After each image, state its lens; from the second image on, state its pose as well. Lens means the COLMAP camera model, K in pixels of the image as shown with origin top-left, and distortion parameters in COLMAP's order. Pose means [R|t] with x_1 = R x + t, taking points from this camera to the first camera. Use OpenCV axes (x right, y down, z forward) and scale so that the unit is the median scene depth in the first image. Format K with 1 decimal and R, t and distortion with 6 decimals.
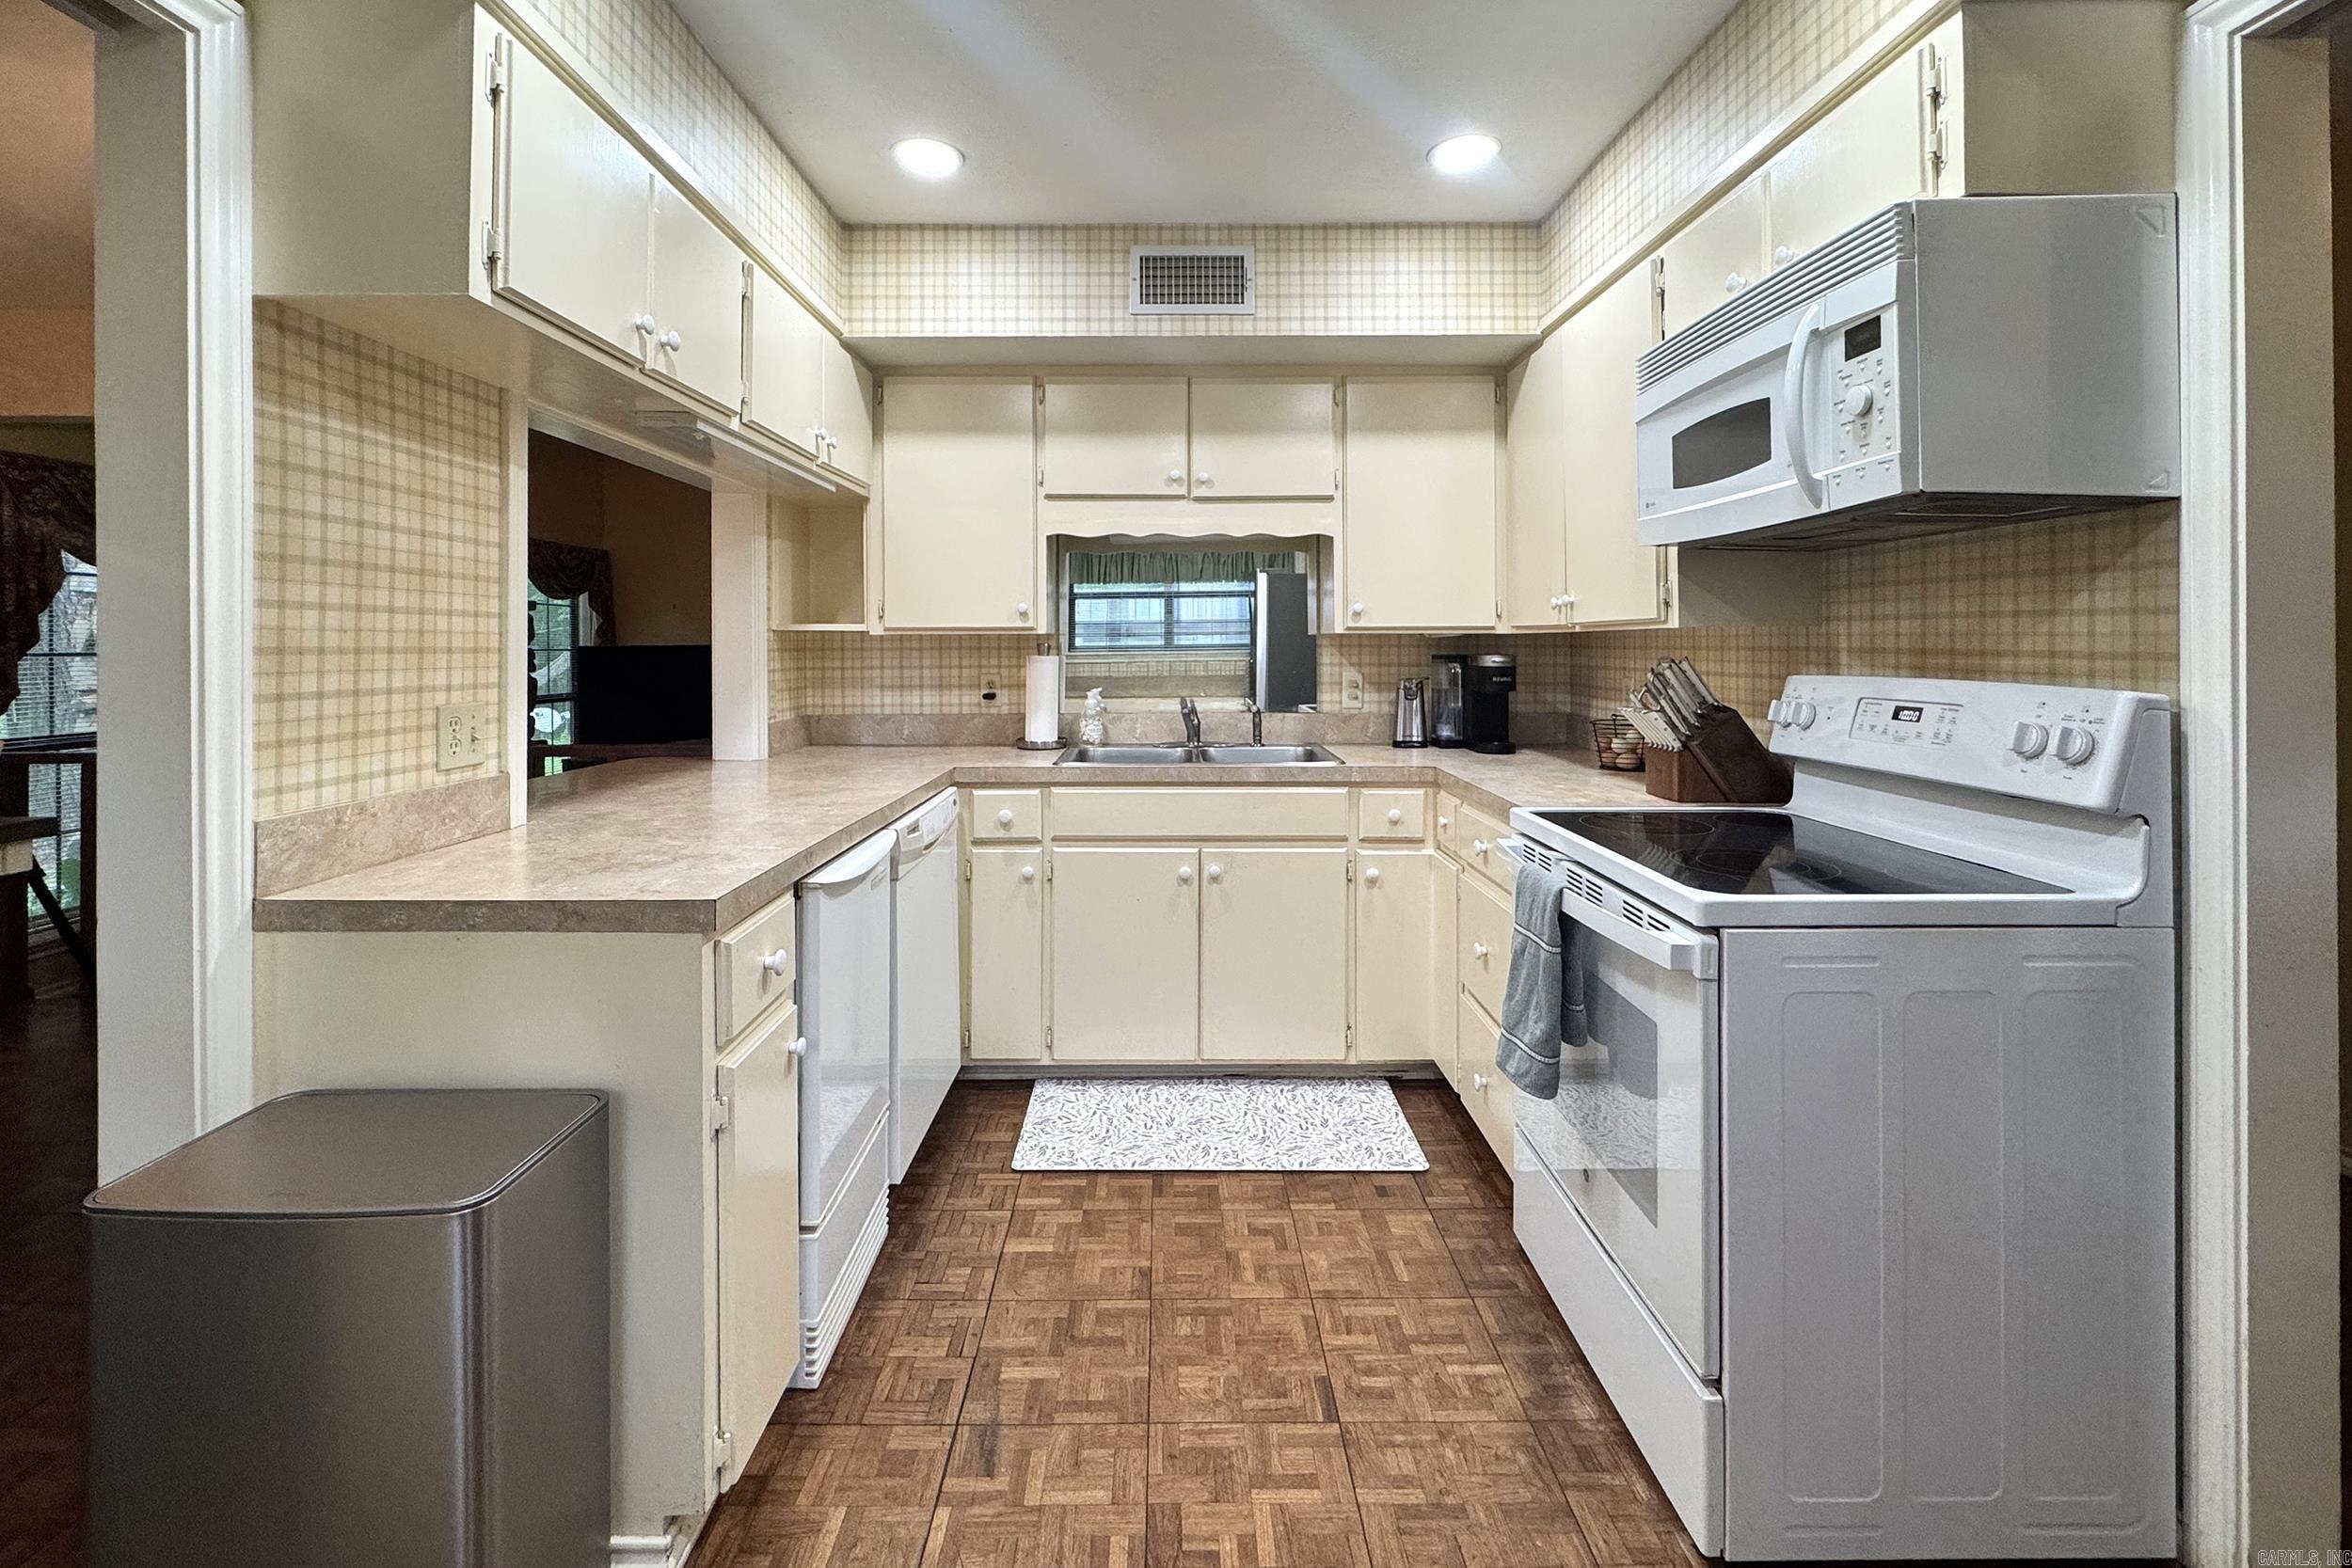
lens RADIAL K [[1011.3, 0, 1167.8], [0, 1011.3, 783.7], [0, 0, 1]] dist [0.000162, -0.000117]
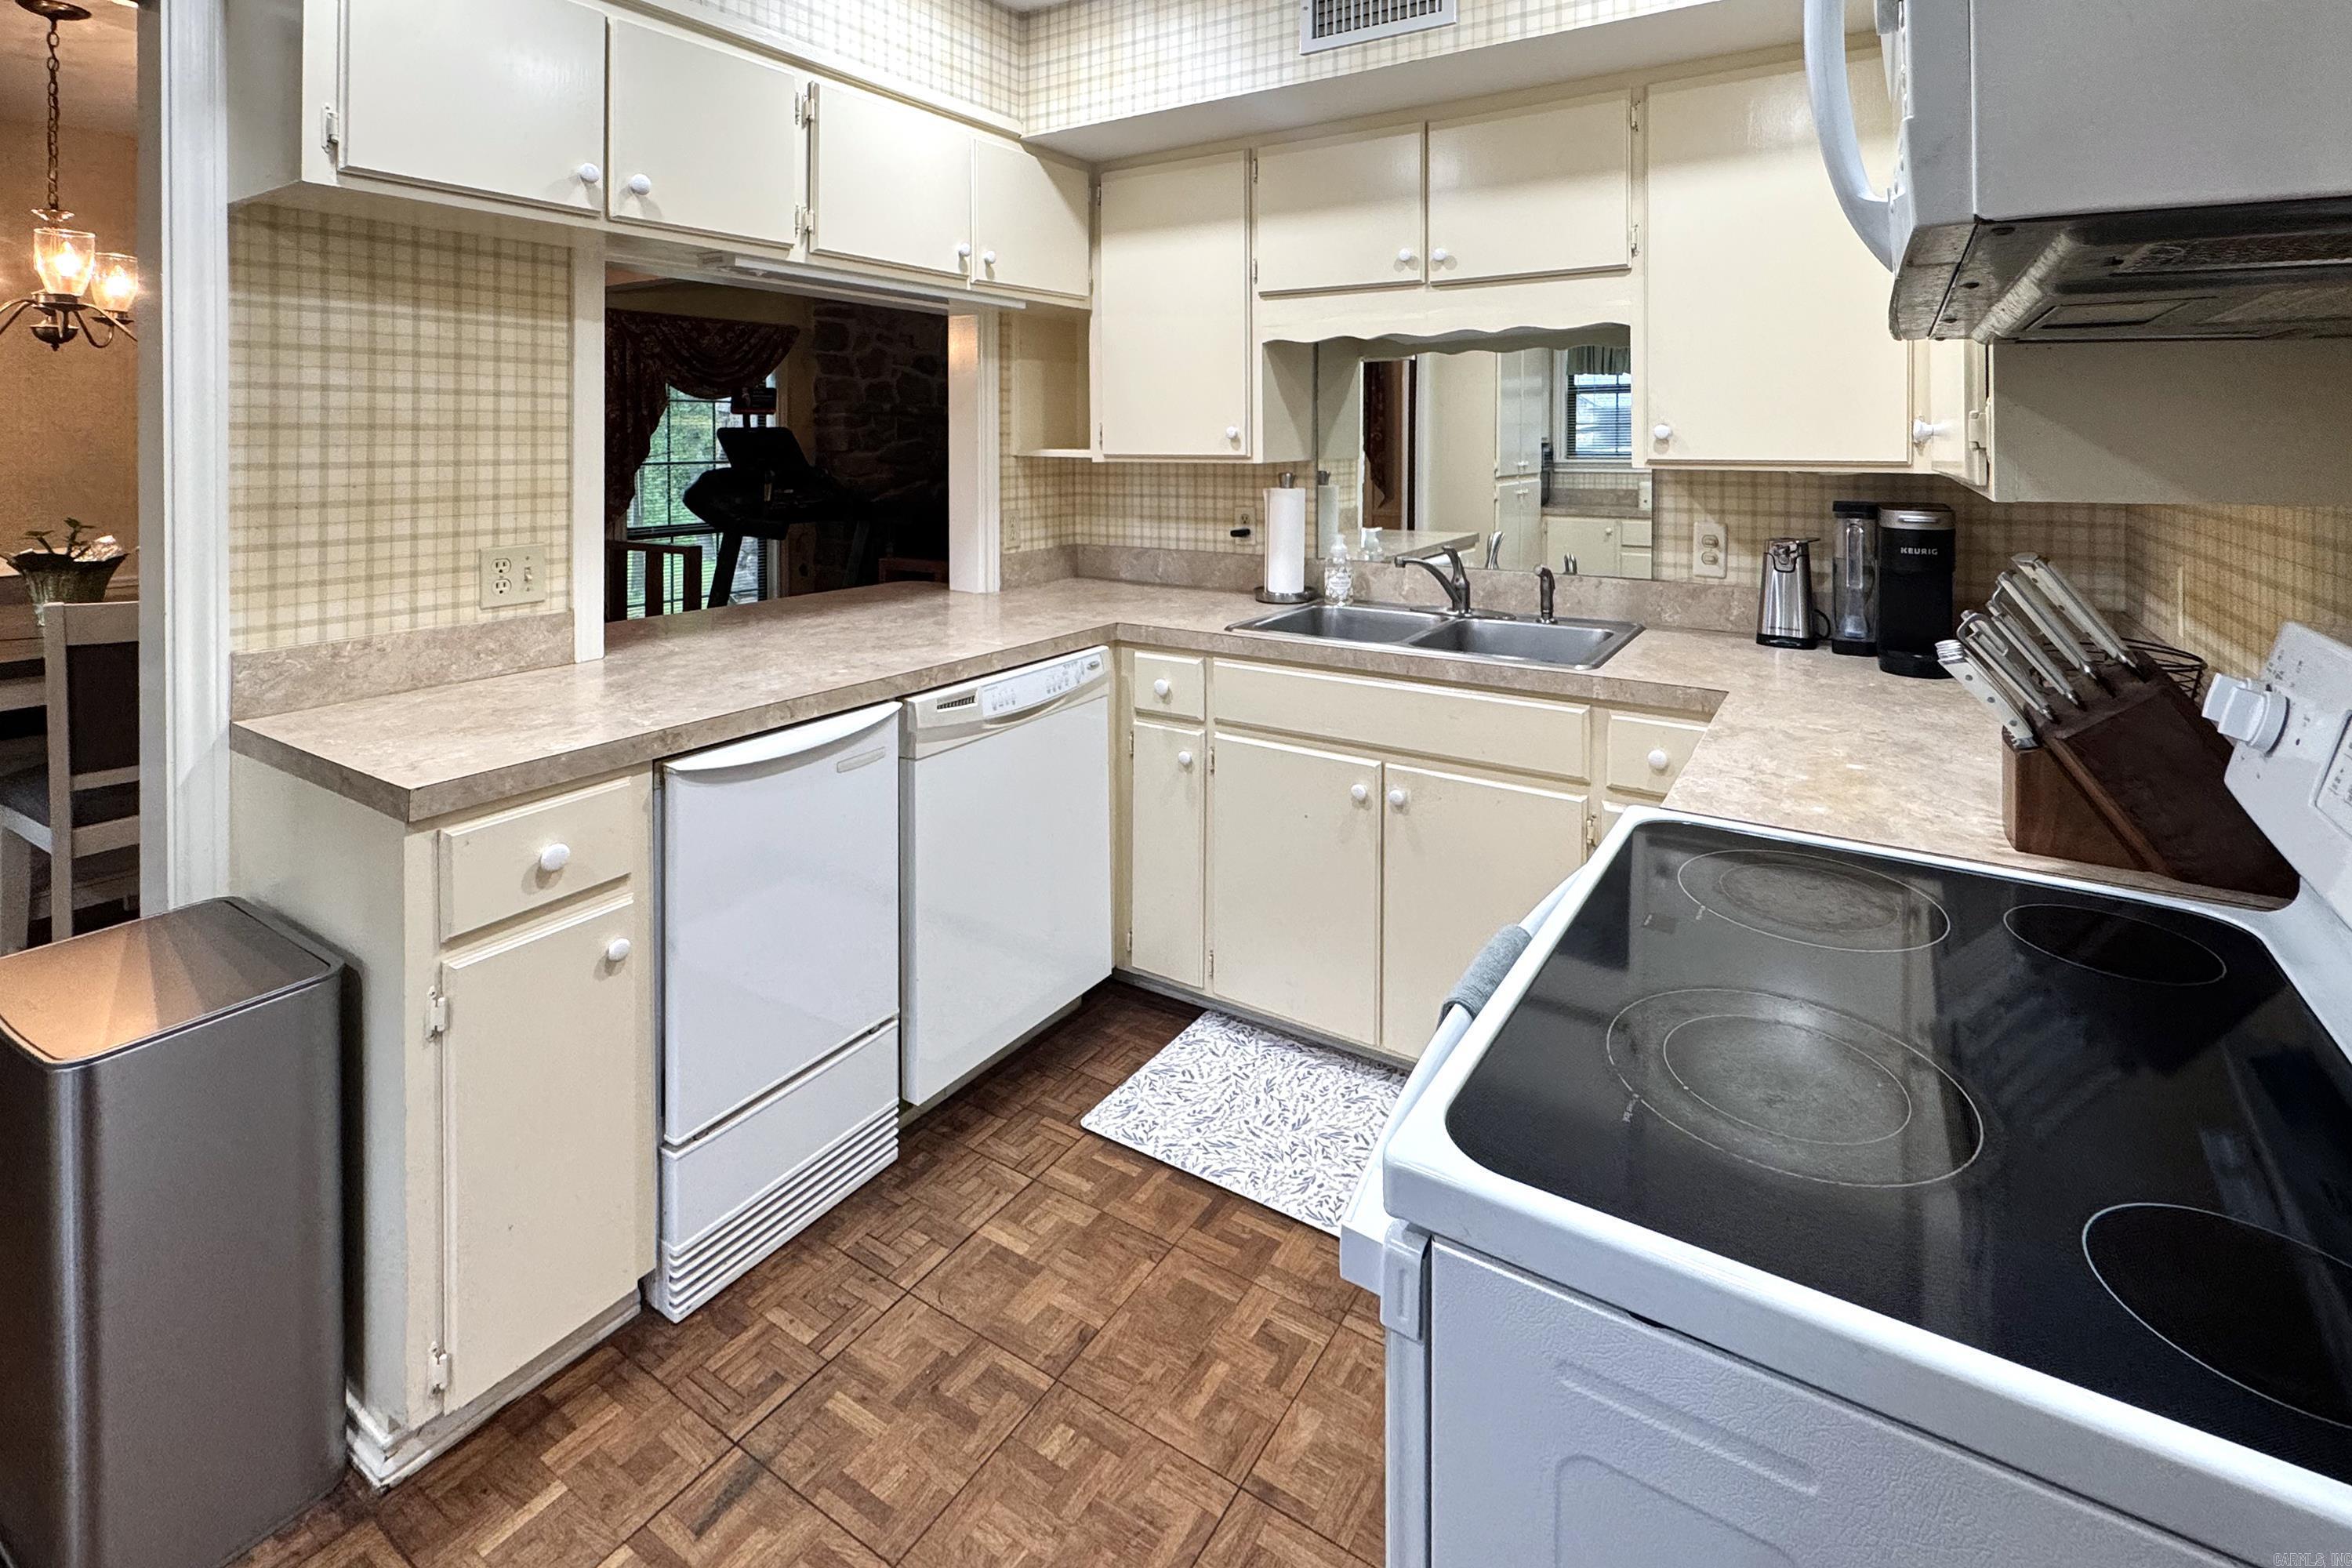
lens RADIAL K [[1105.6, 0, 1180.6], [0, 1105.6, 567.1], [0, 0, 1]] dist [-0.000104, 0.000298]
pose [[0.845927, 0.060935, -0.529807, 0.330410], [-0.071066, 0.997471, 0.001254, -0.068920], [0.528543, 0.036590, 0.848118, 0.242865]]
